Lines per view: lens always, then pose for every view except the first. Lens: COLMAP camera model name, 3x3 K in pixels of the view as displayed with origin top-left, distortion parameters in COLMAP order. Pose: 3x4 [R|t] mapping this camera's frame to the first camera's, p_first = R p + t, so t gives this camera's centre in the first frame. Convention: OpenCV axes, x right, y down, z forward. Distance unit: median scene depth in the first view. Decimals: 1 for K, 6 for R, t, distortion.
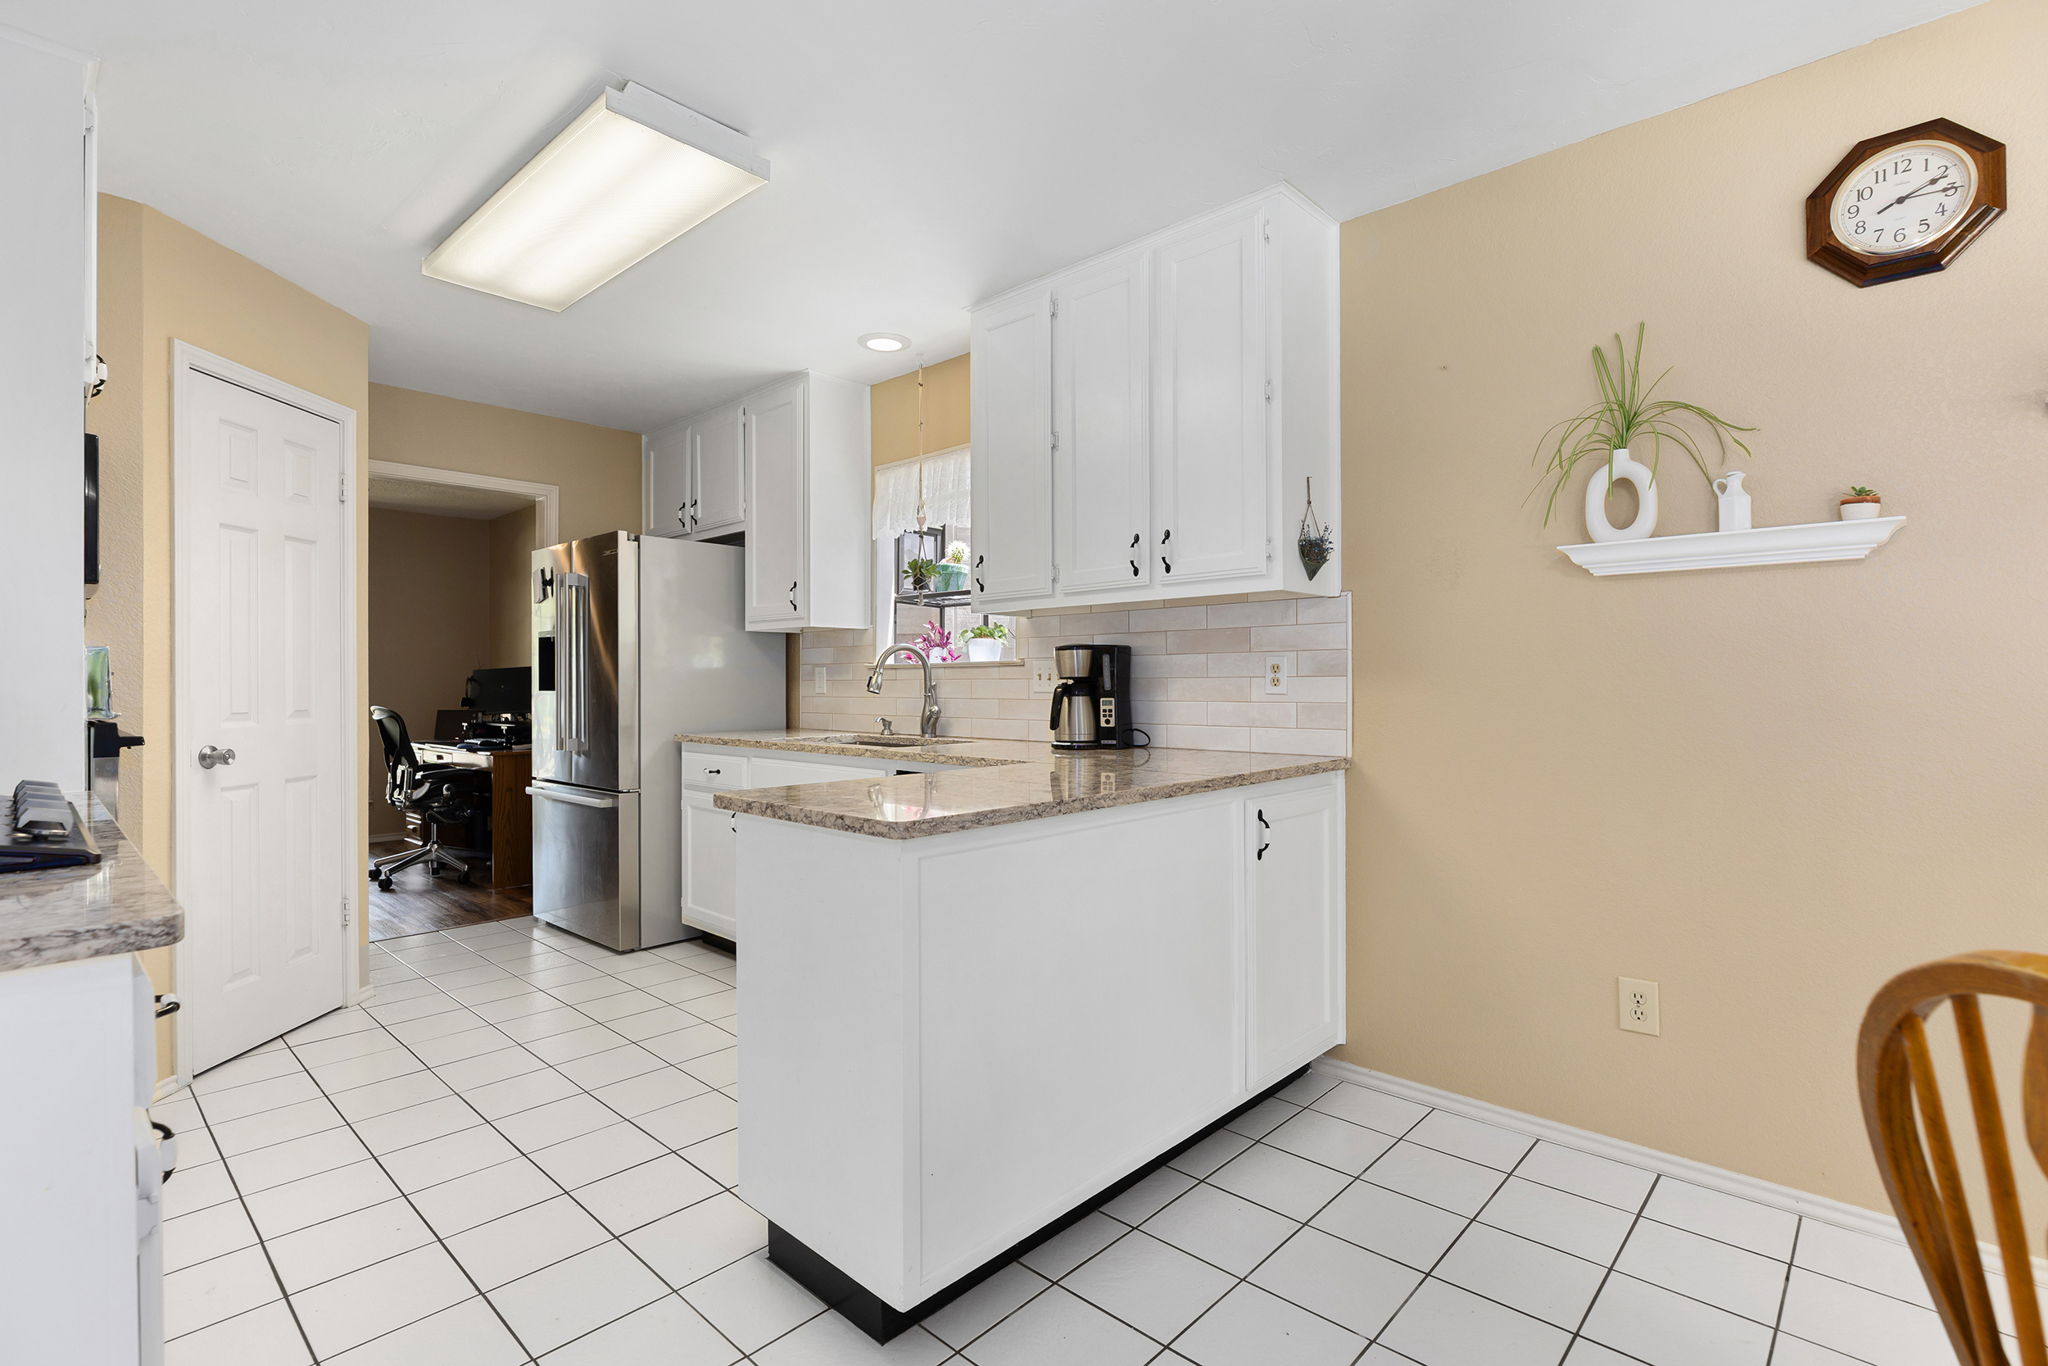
lens RADIAL K [[949.0, 0, 1024.0], [0, 949.0, 683.0], [0, 0, 1]] dist [-0.003786, -0.000775]
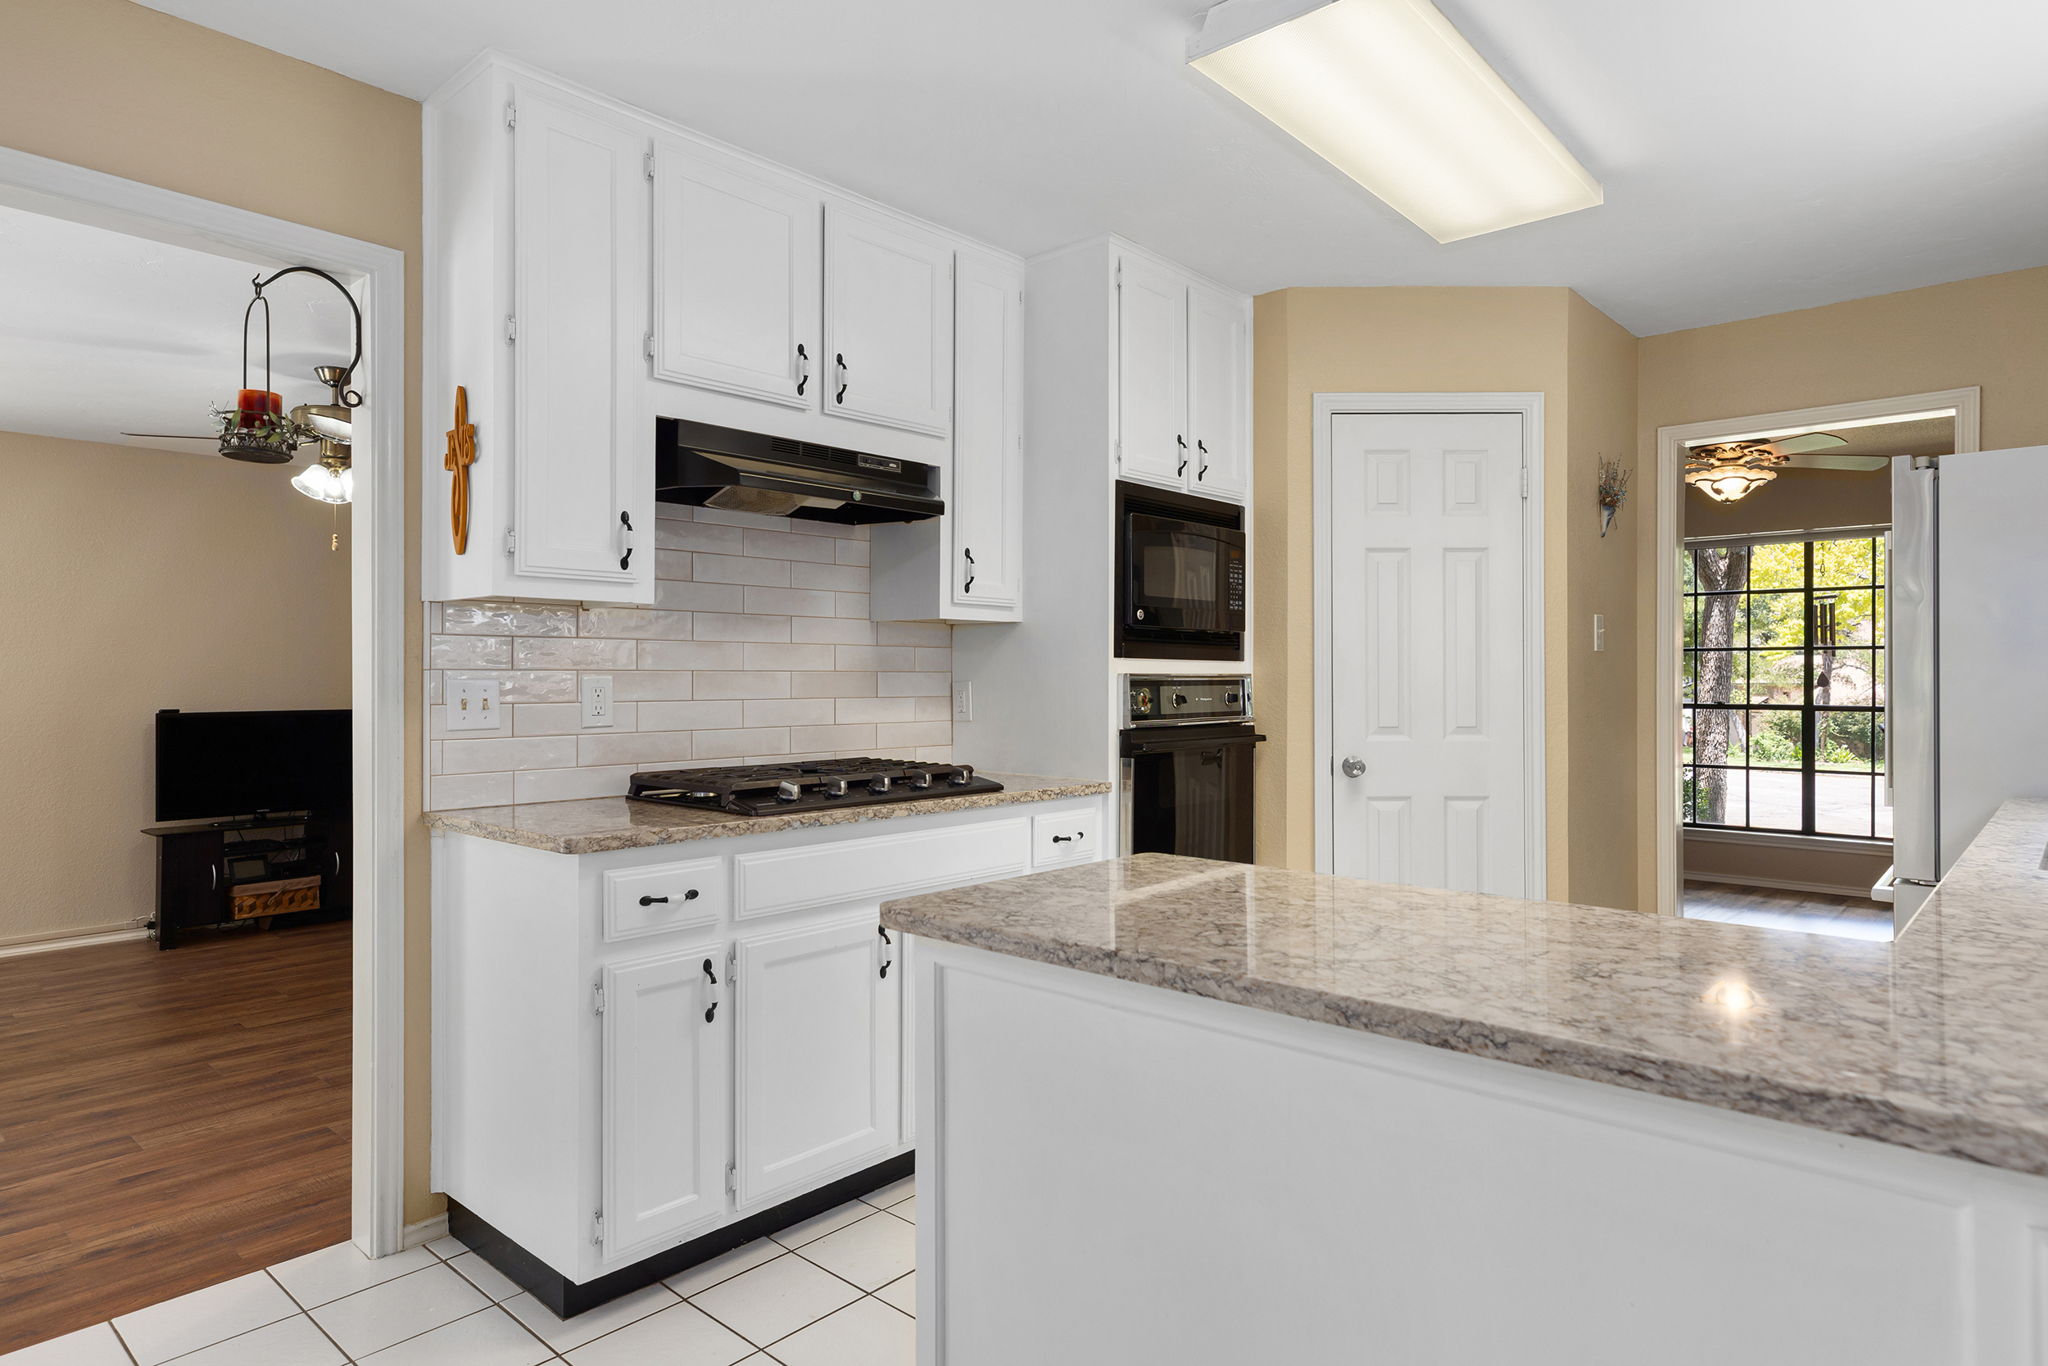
lens RADIAL K [[1164.1, 0, 1024.0], [0, 1164.1, 683.0], [0, 0, 1]] dist [0.000782, 0.000135]
pose [[0.018087, 0.005435, -0.999822, 0.488868], [-0.000654, 0.999985, 0.005424, -0.026705], [0.999836, 0.000556, 0.018091, 0.624677]]
